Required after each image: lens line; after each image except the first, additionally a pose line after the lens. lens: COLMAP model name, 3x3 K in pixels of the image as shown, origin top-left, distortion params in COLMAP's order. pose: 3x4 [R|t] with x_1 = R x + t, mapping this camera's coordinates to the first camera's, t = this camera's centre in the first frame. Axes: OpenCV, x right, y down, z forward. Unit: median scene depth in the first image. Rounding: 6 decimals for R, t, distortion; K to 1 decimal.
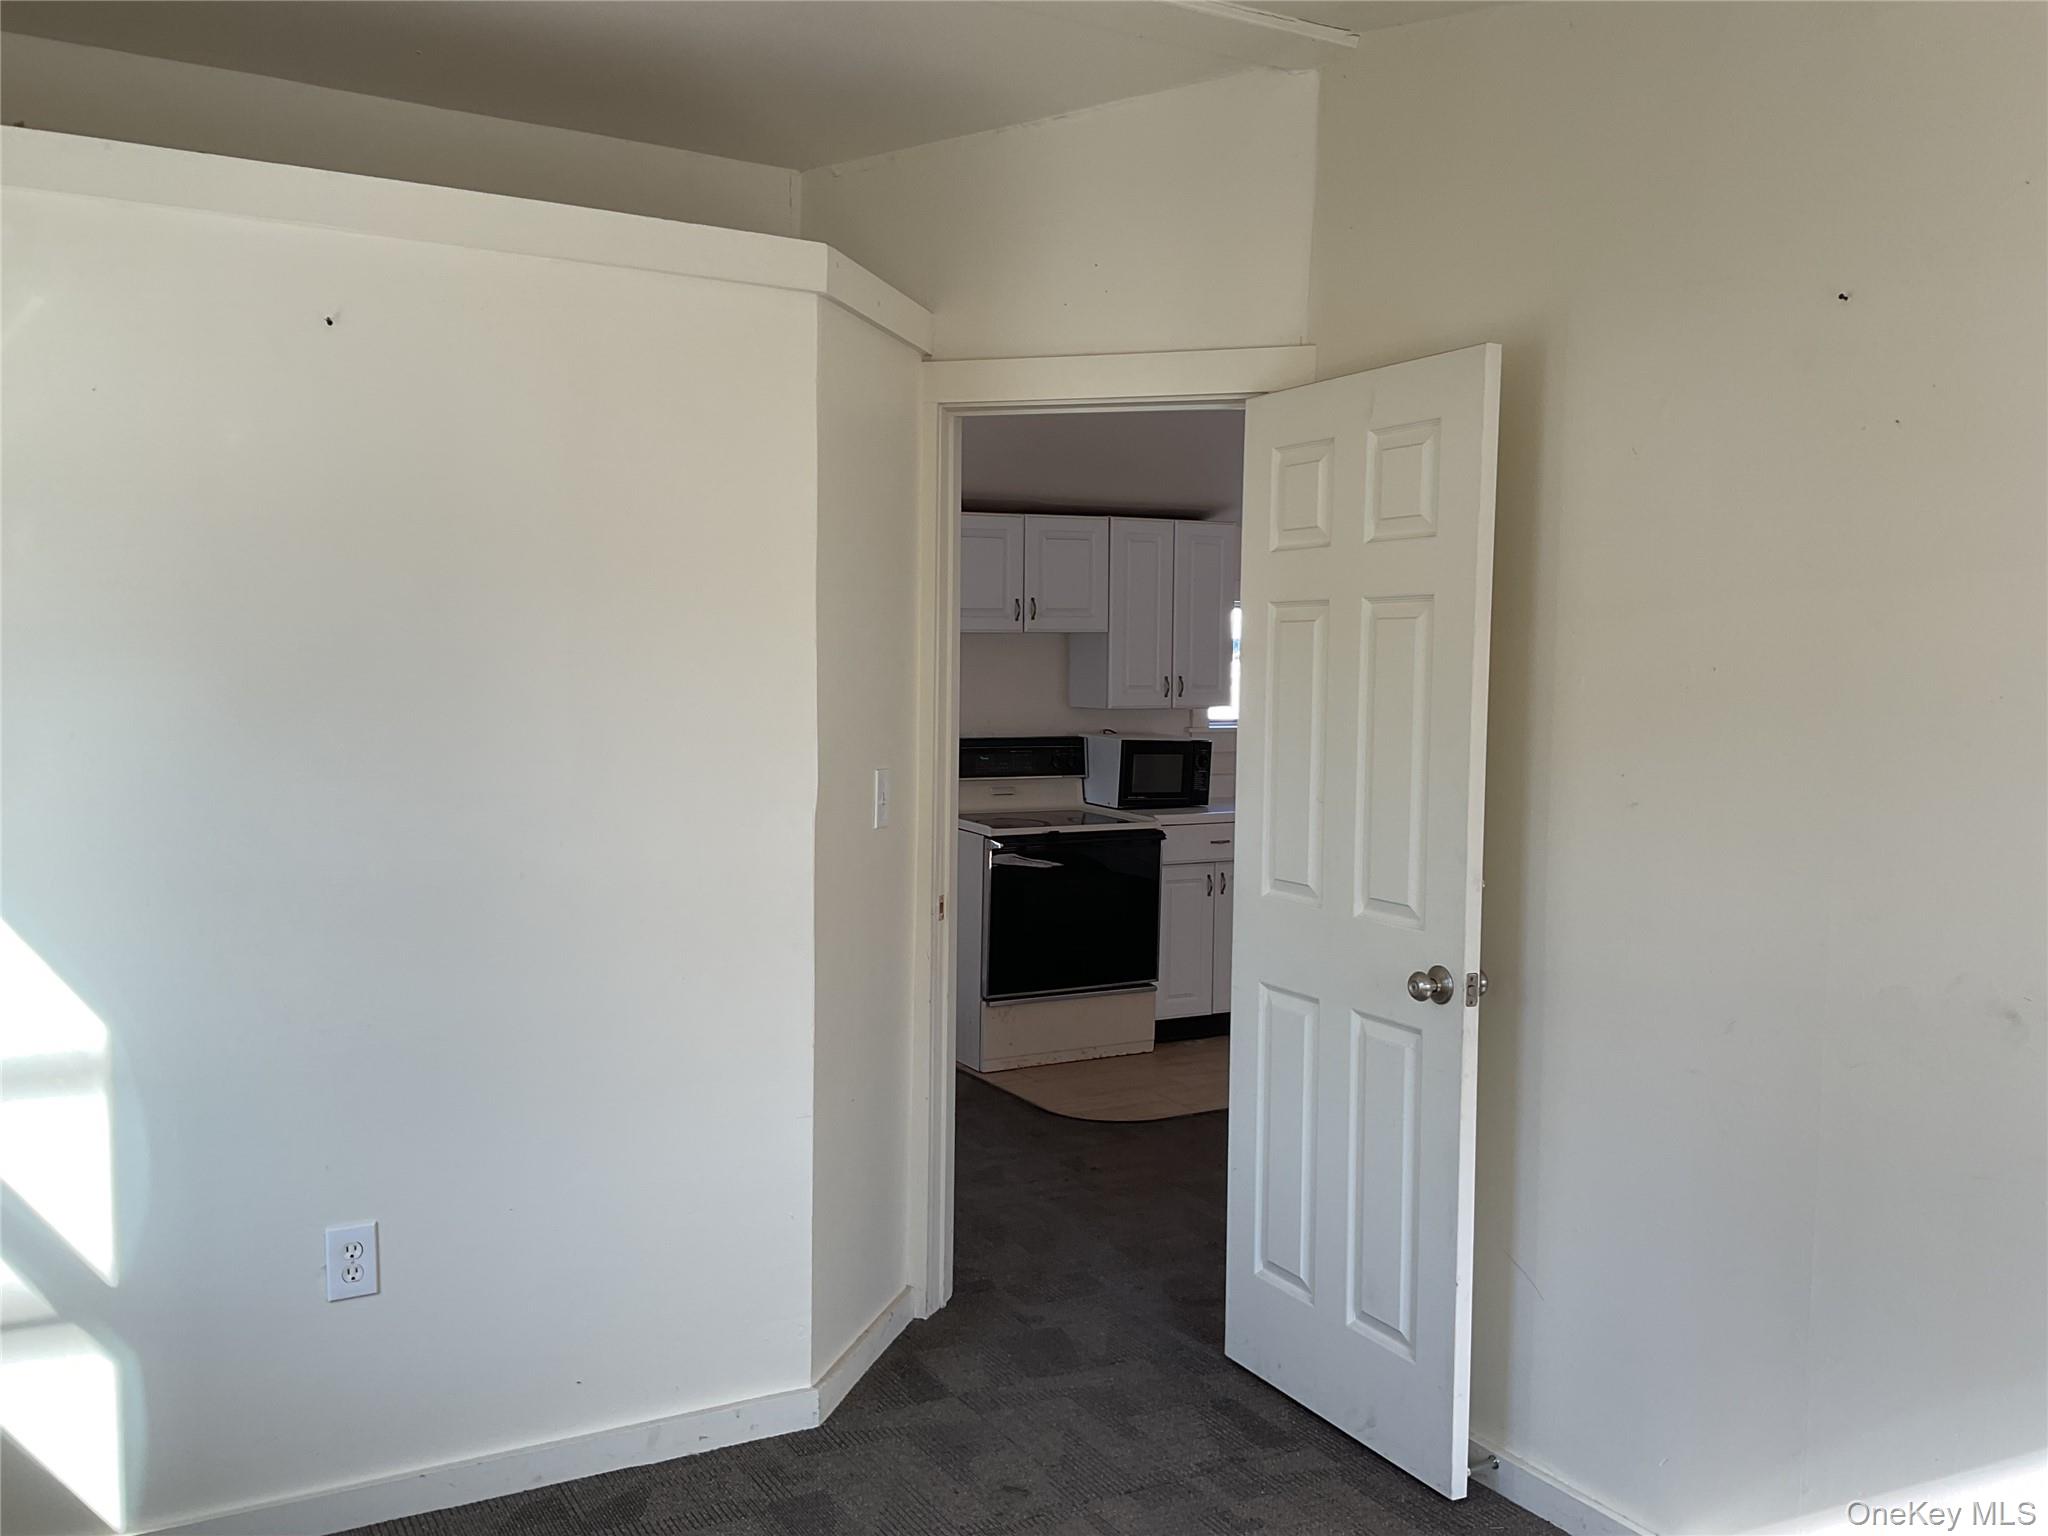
lens RADIAL K [[1700.0, 0, 1014.2], [0, 1700.0, 753.9], [0, 0, 1]] dist [0.035040, -0.059995]
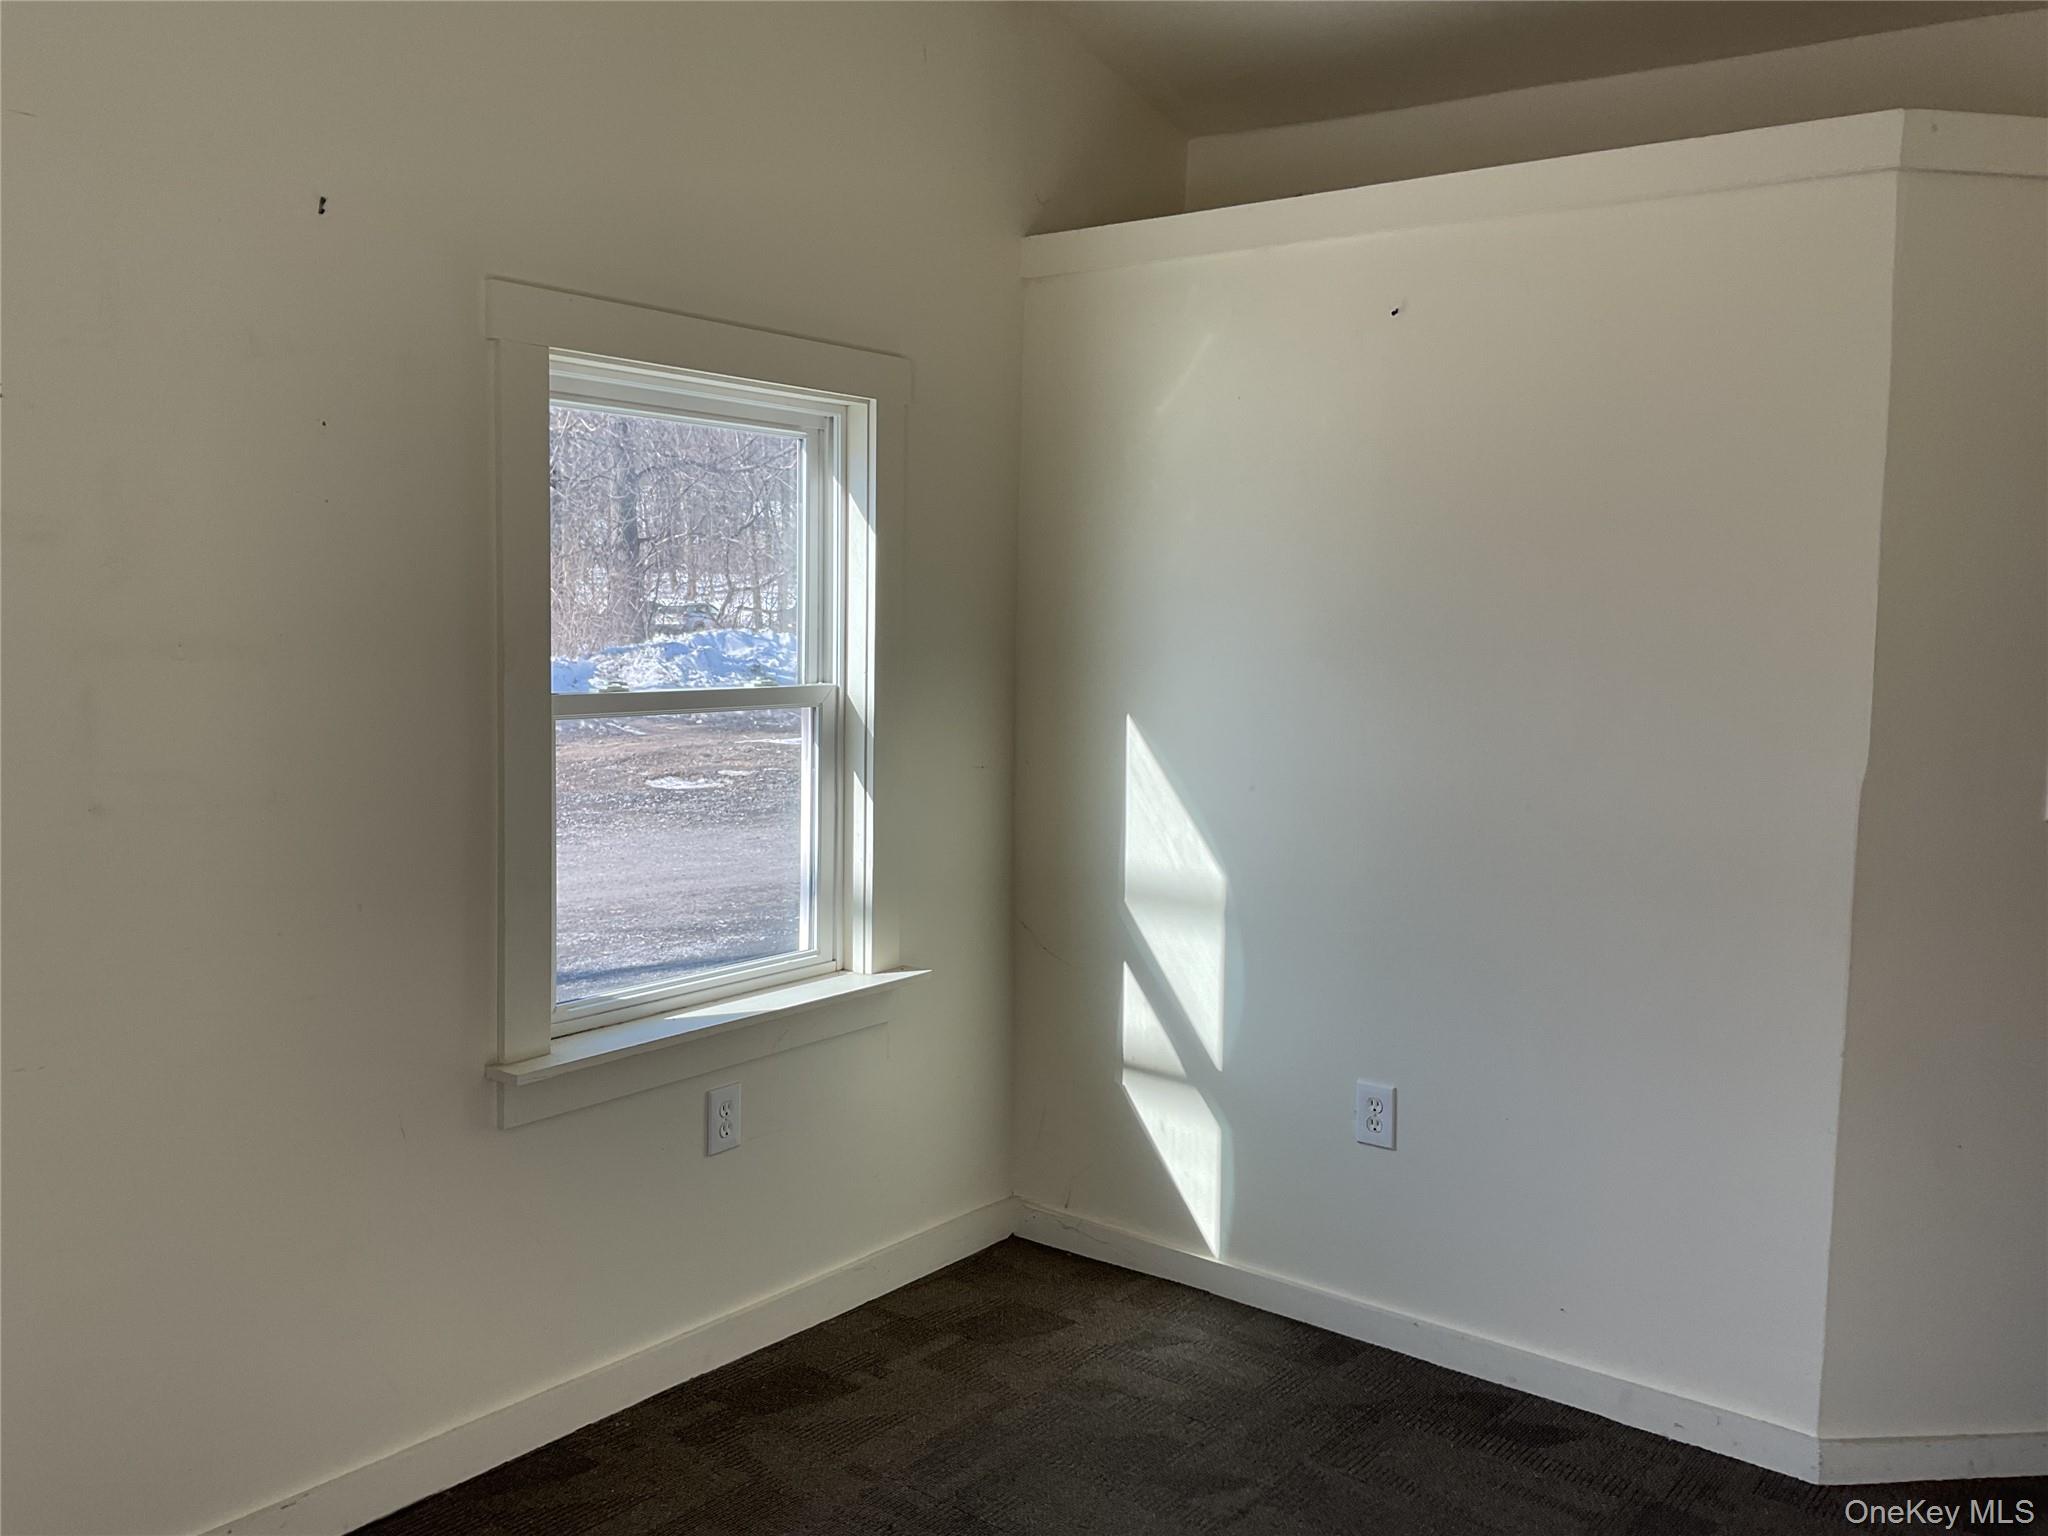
lens RADIAL K [[1700.0, 0, 1017.7], [0, 1700.0, 760.0], [0, 0, 1]] dist [0.035040, -0.059995]
pose [[0.377705, 0.077785, -0.922653, 0.566482], [-0.068677, 0.996074, 0.055860, 0.005948], [0.923375, 0.042267, 0.381565, 0.308749]]
